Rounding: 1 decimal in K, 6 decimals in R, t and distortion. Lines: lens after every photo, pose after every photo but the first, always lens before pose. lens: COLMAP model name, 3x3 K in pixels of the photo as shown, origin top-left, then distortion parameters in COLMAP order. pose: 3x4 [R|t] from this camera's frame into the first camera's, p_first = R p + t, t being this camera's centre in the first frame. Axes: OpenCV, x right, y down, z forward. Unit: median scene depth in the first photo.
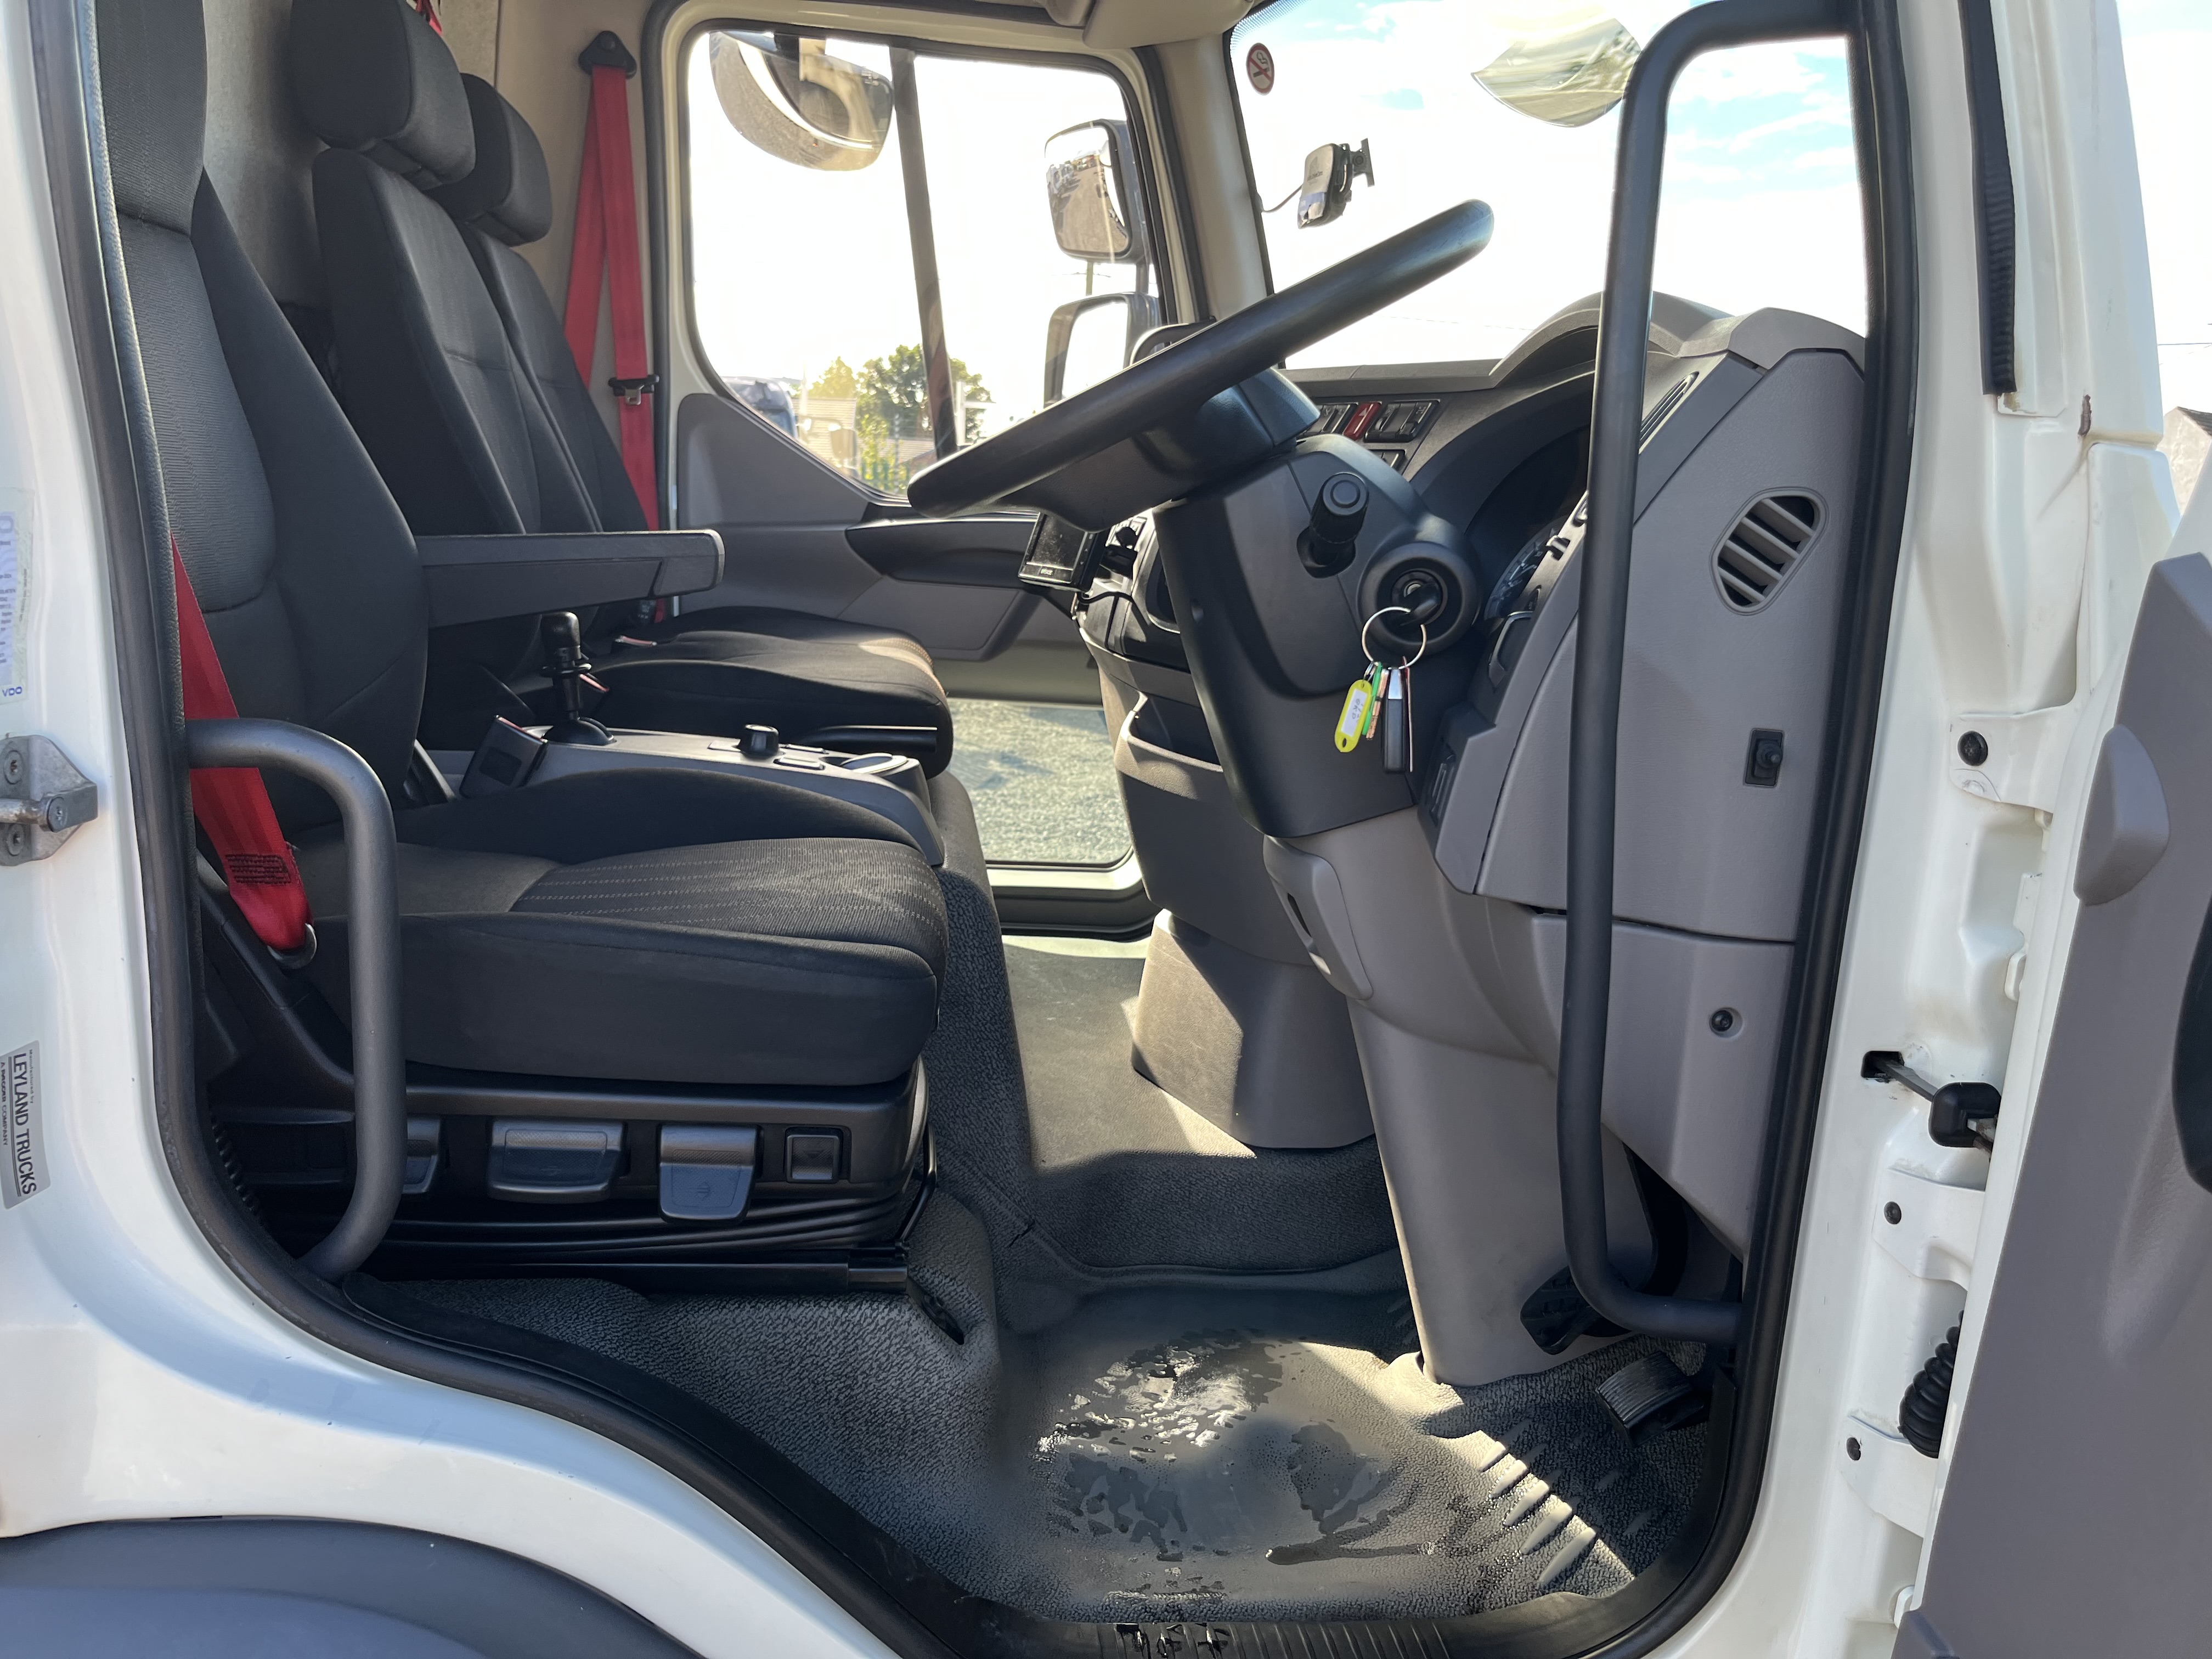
lens RADIAL K [[1655.8, 0, 1158.8], [0, 1655.8, 900.6], [0, 0, 1]] dist [0.041548, -0.052476]
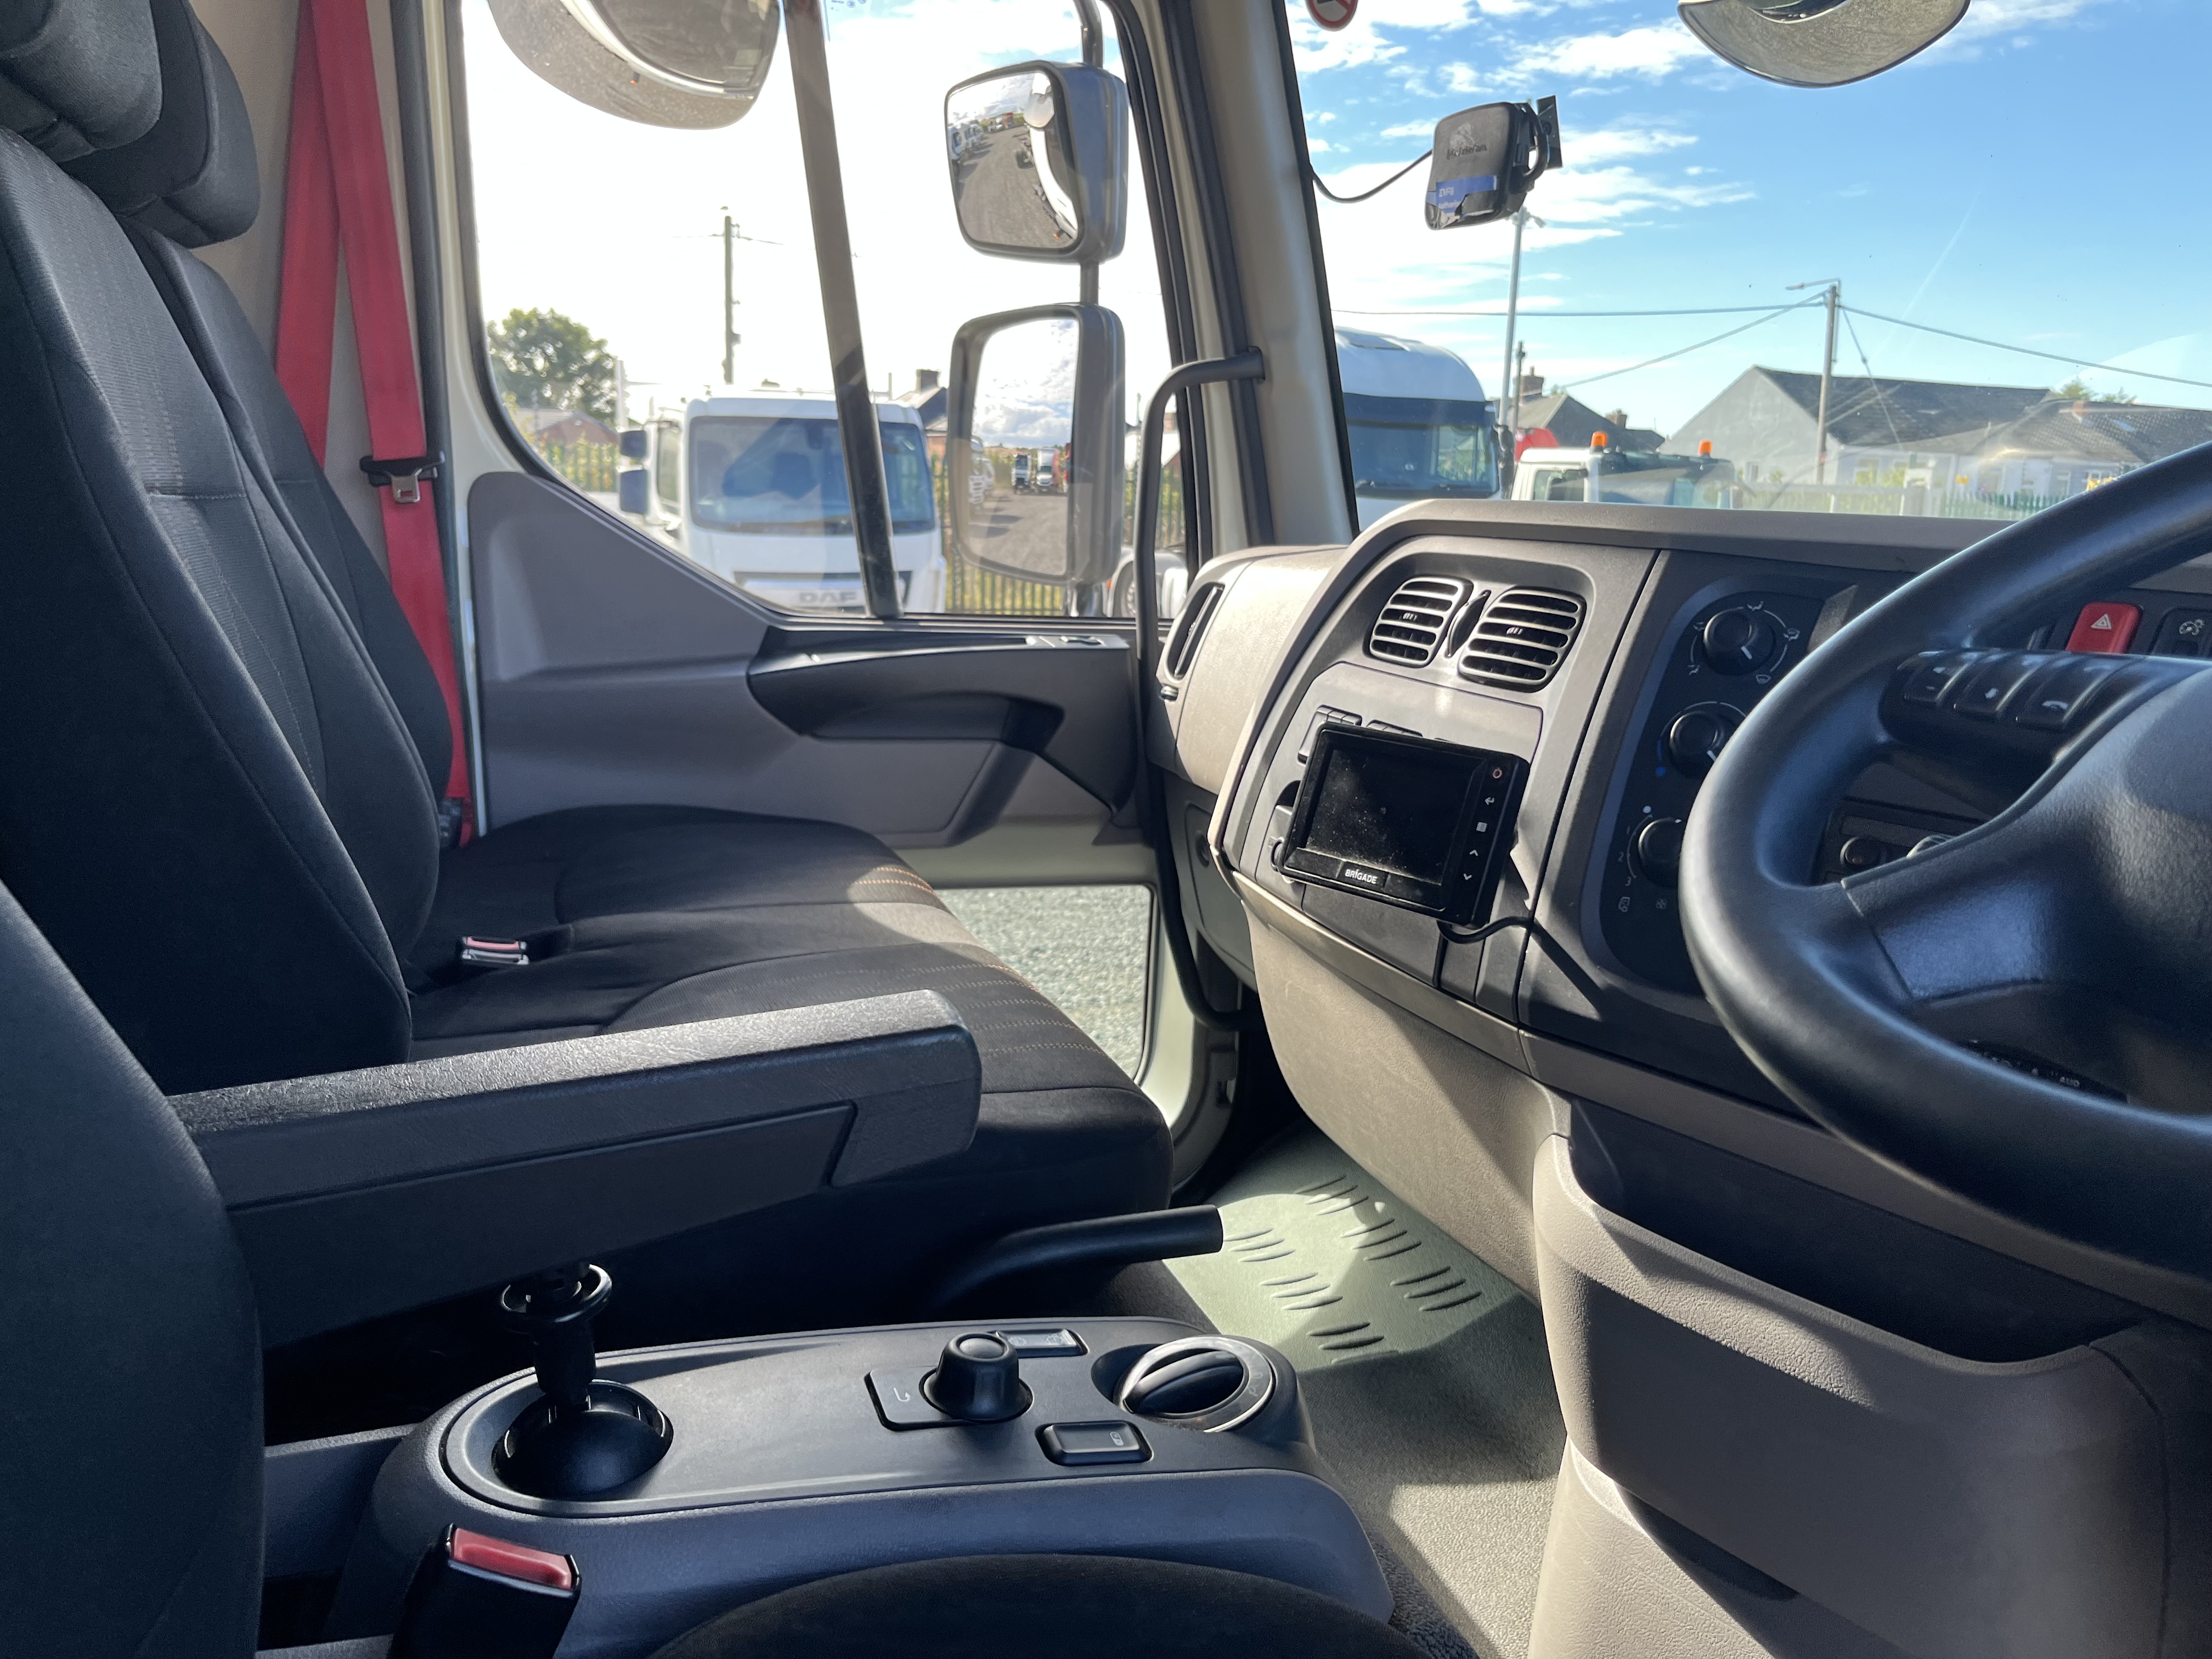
lens RADIAL K [[1655.8, 0, 1106.6], [0, 1655.8, 892.5], [0, 0, 1]] dist [0.041548, -0.052476]
pose [[0.982737, -0.062429, 0.174157, -0.174889], [0.059344, 0.997976, 0.022870, -0.149253], [-0.175233, -0.012140, 0.984452, 0.335943]]
